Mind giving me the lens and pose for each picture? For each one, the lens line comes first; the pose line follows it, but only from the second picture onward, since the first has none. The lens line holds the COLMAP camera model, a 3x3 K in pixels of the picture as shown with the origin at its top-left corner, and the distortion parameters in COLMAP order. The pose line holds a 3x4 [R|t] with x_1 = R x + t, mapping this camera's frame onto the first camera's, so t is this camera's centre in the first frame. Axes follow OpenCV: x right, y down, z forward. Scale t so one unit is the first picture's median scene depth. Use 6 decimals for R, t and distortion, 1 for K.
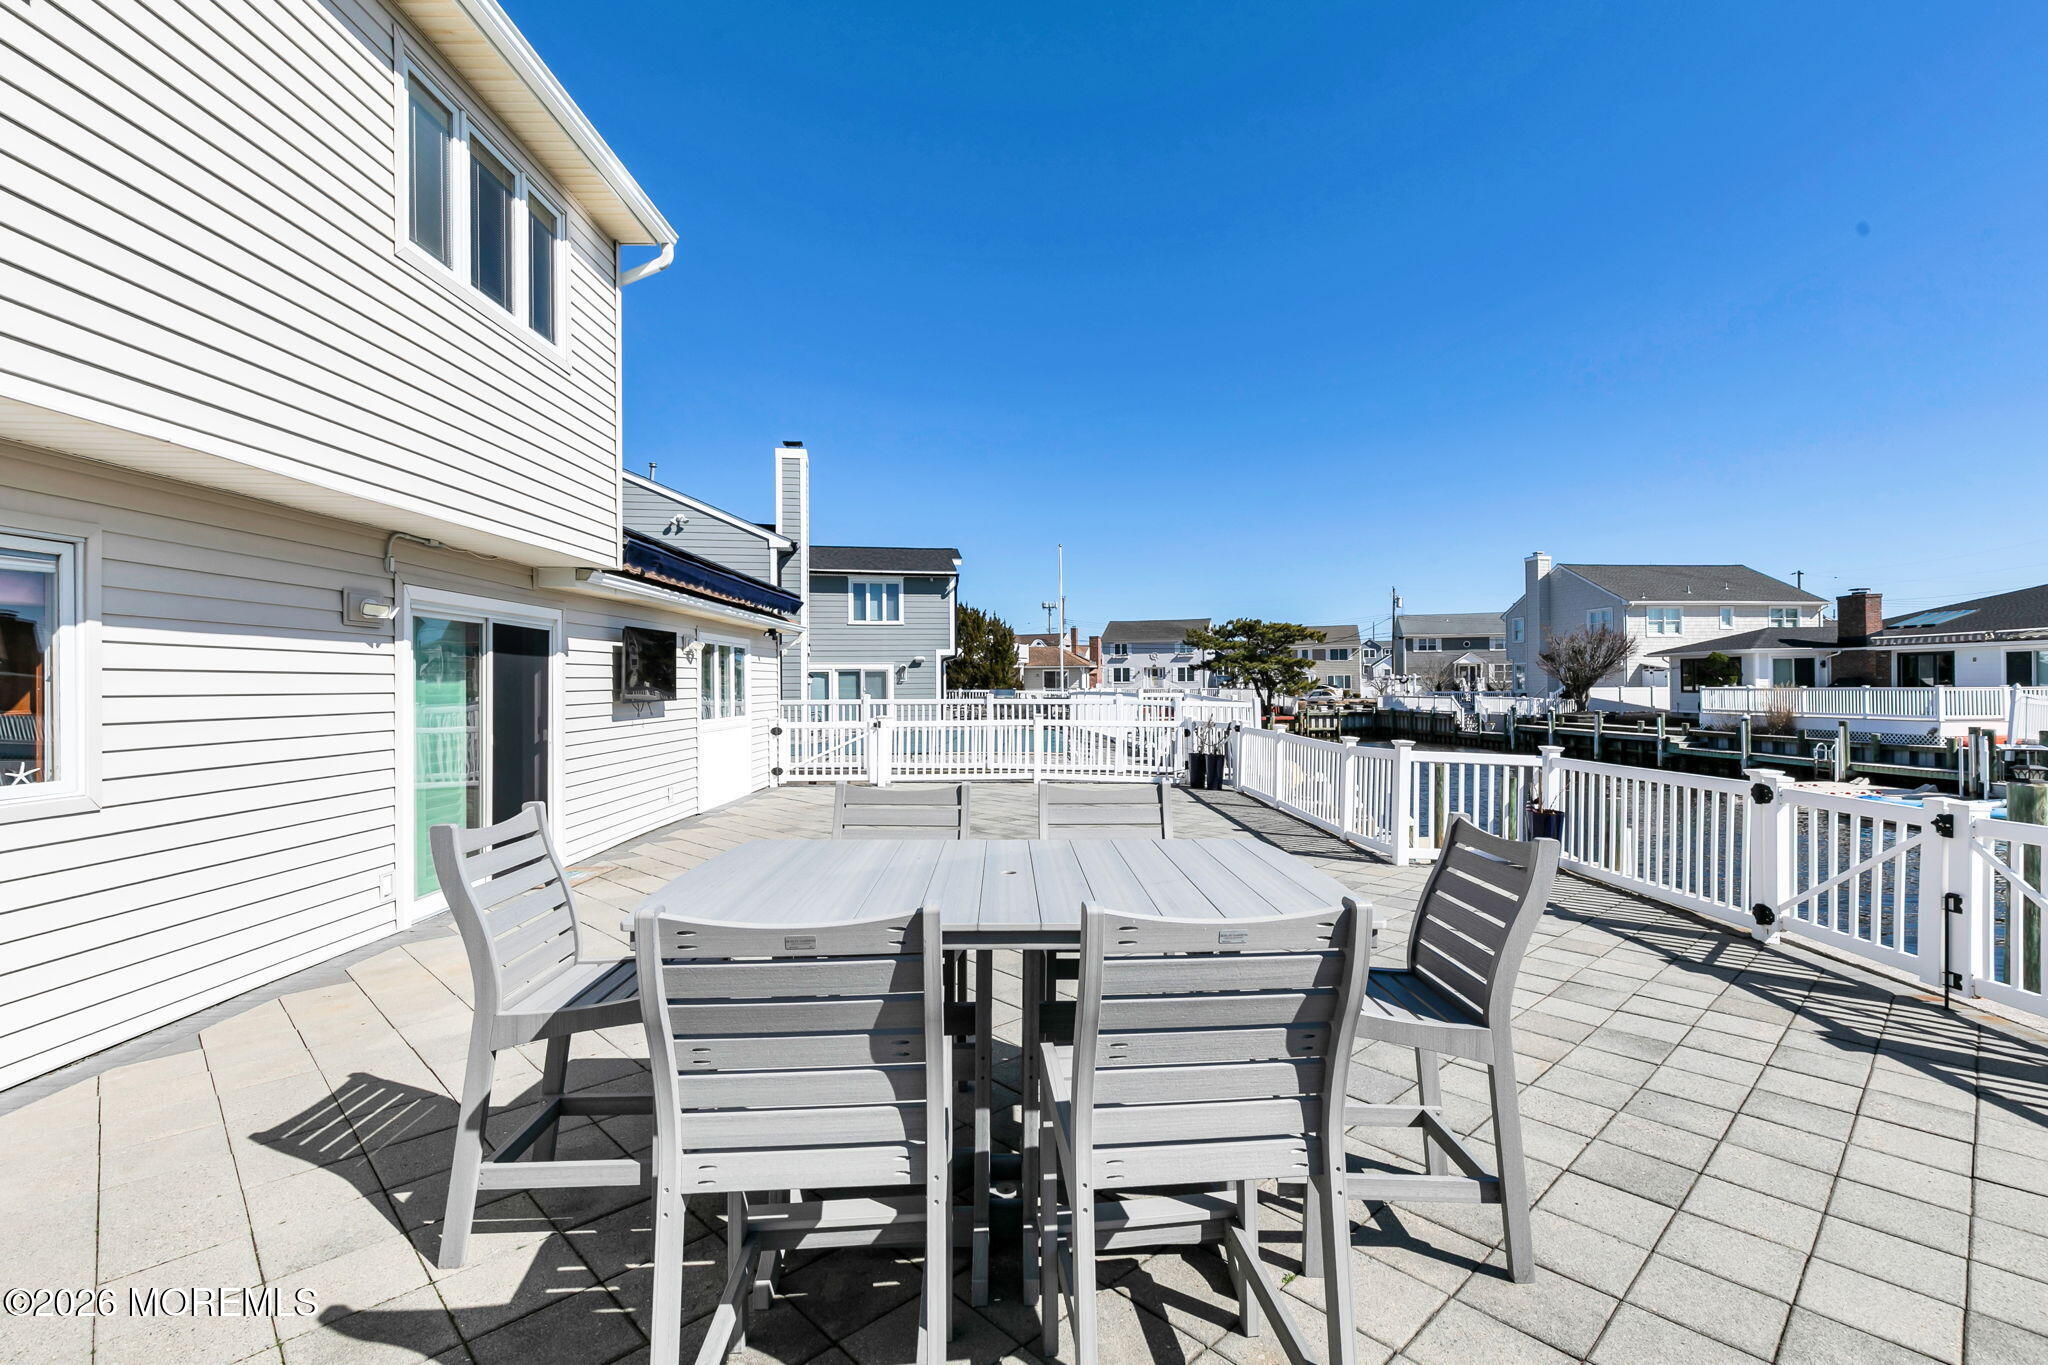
lens RADIAL K [[931.6, 0, 1035.2], [0, 931.6, 678.0], [0, 0, 1]] dist [0.002567, -0.000141]
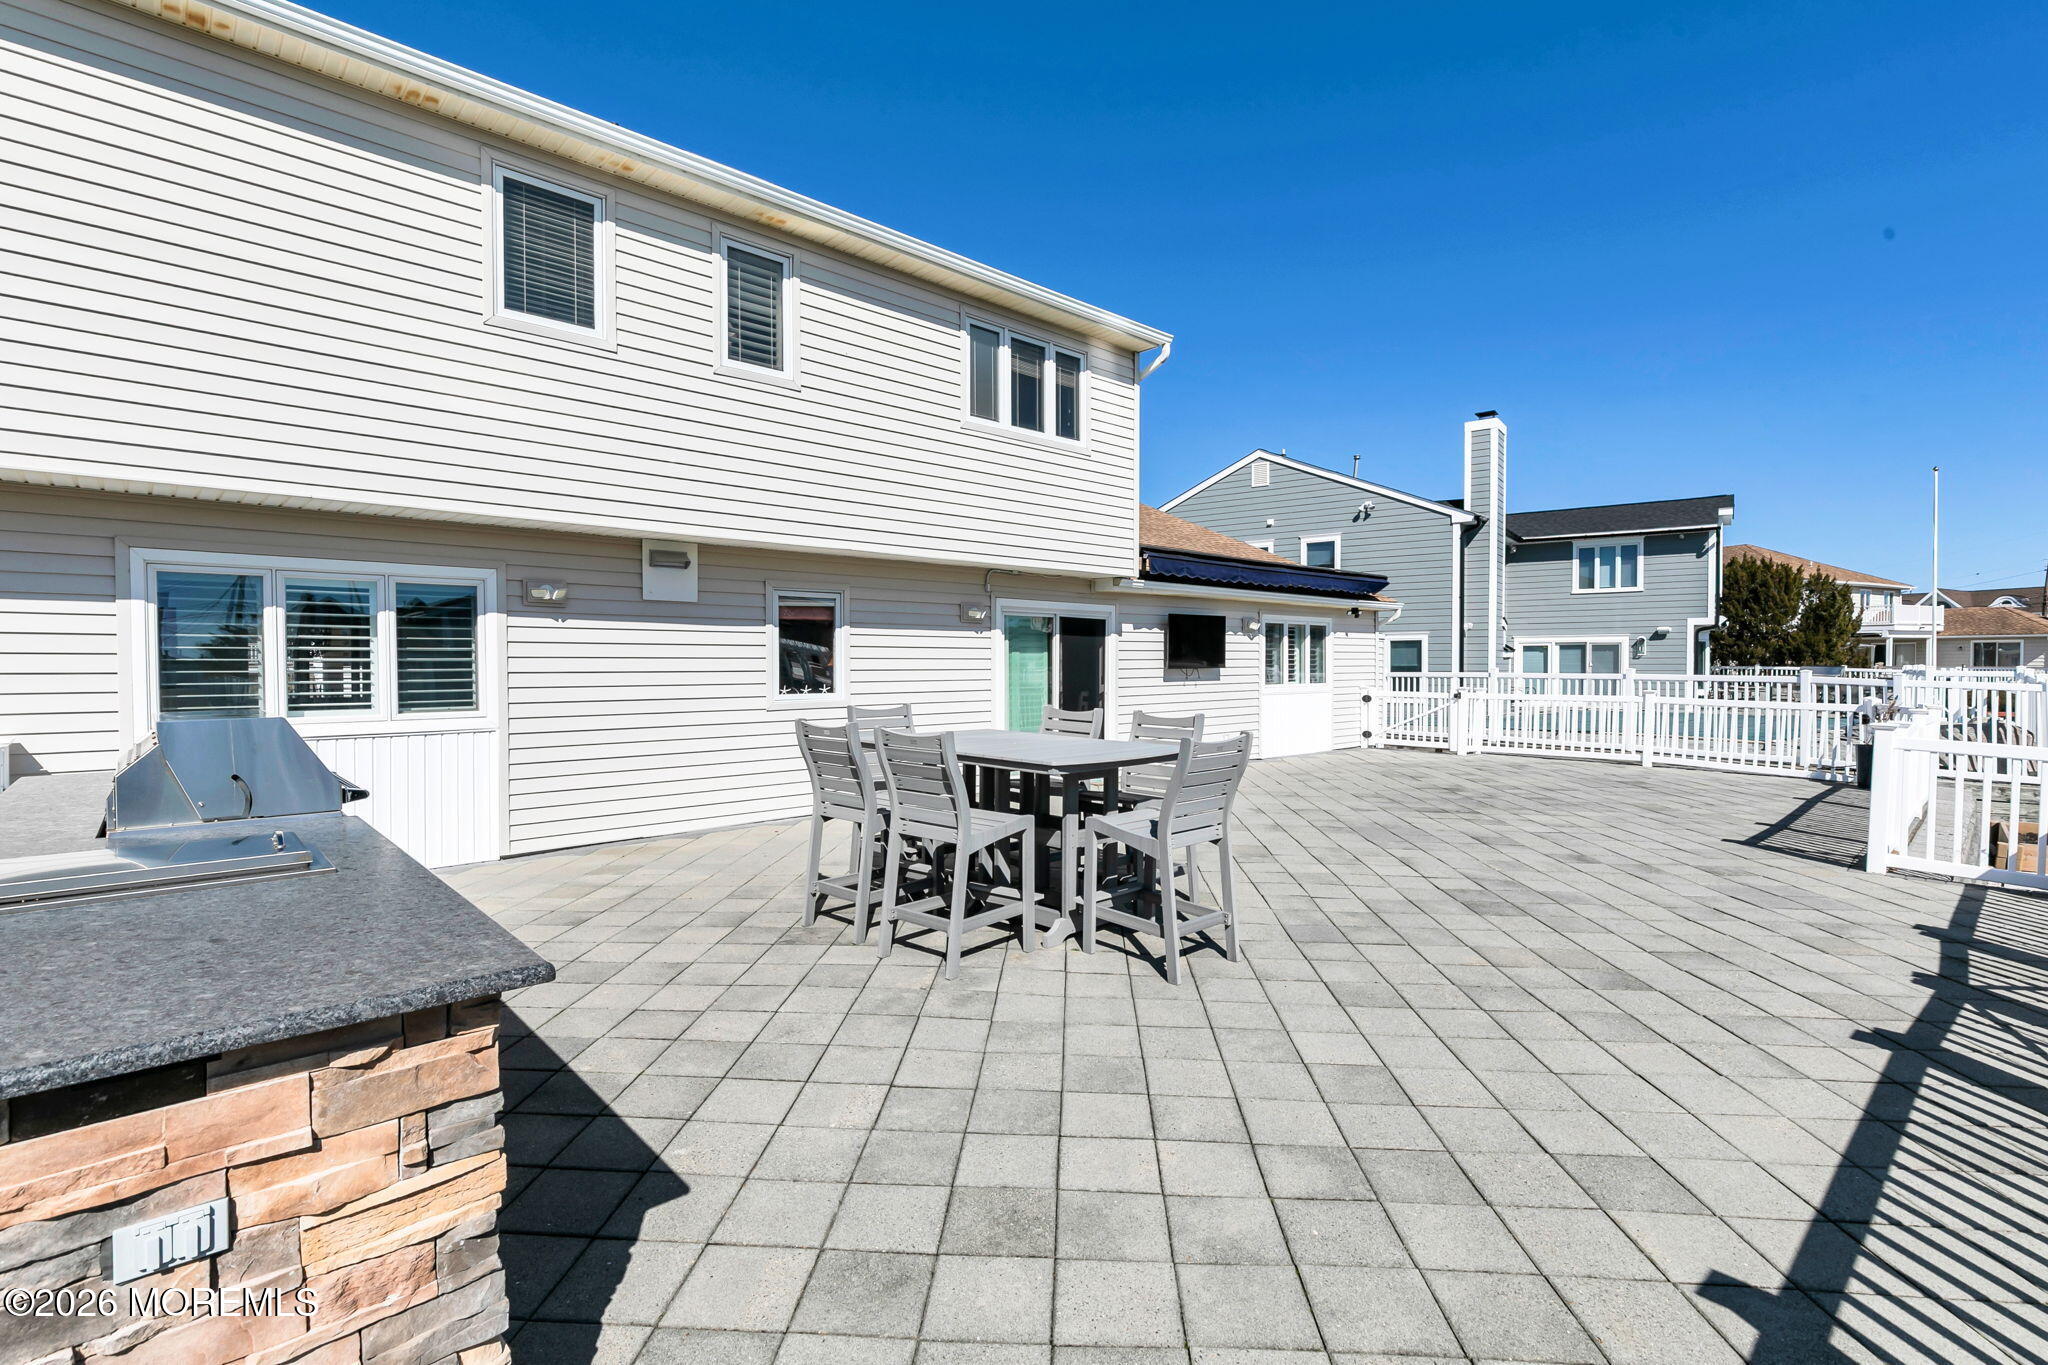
lens RADIAL K [[944.3, 0, 1024.4], [0, 944.3, 686.2], [0, 0, 1]] dist [0.000699, -0.000003]
pose [[0.671532, 0.023684, -0.740597, 0.113156], [0.001949, 0.999429, 0.033728, 0.001154], [0.740973, -0.024092, 0.671102, -0.028045]]
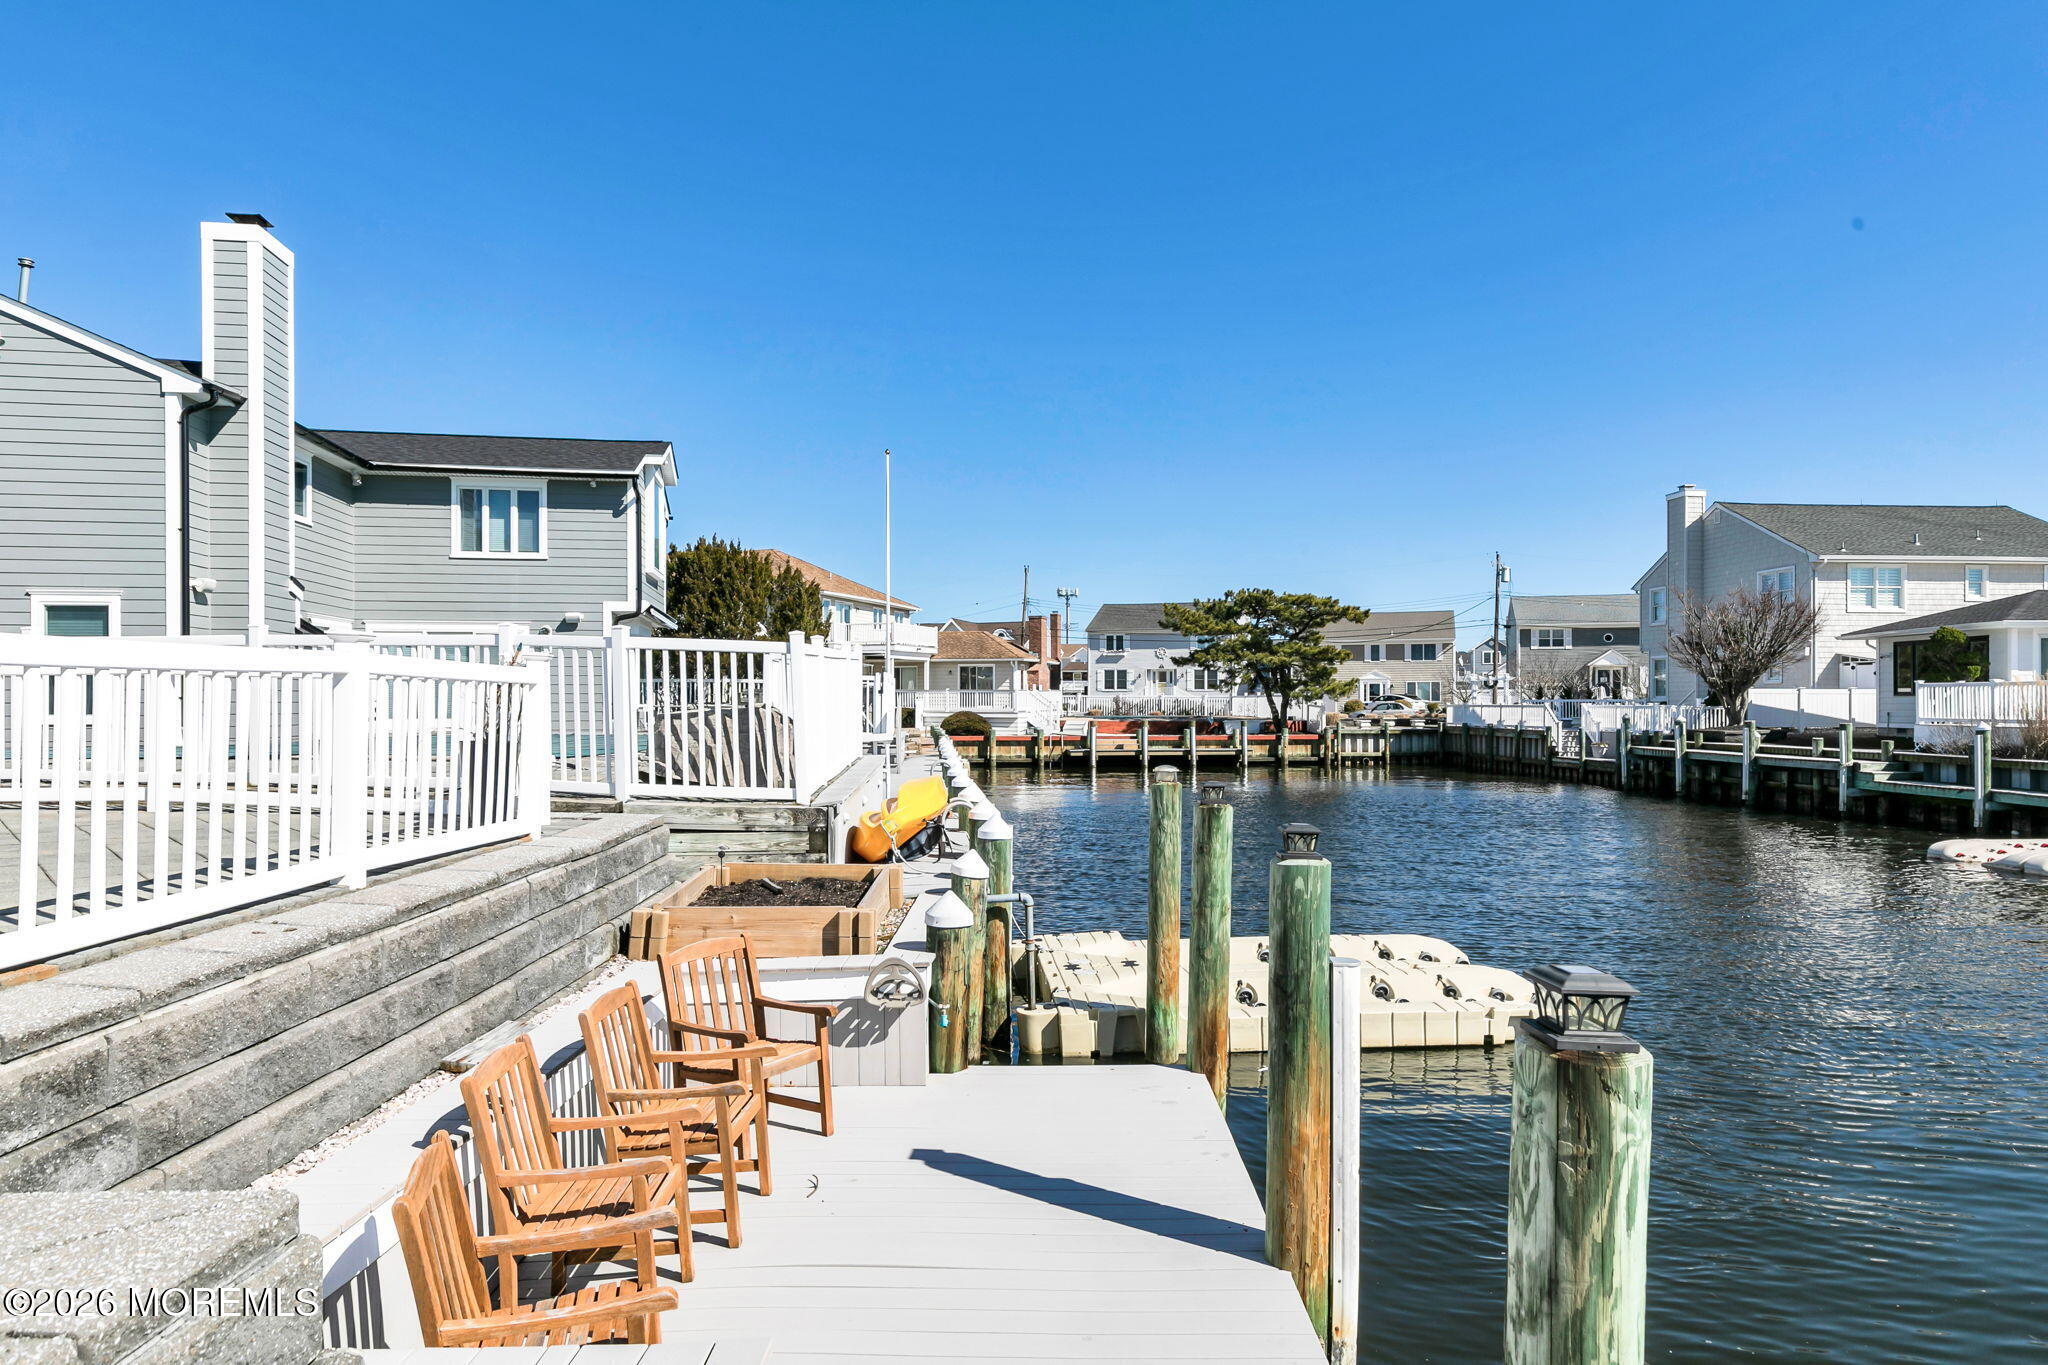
lens RADIAL K [[1236.6, 0, 1020.7], [0, 1236.6, 711.8], [0, 0, 1]] dist [0.000968, -0.002771]
pose [[0.999342, 0.009236, -0.035083, 0.169434], [-0.008694, 0.999841, 0.015583, 0.022738], [0.035222, -0.015268, 0.999263, 0.186915]]
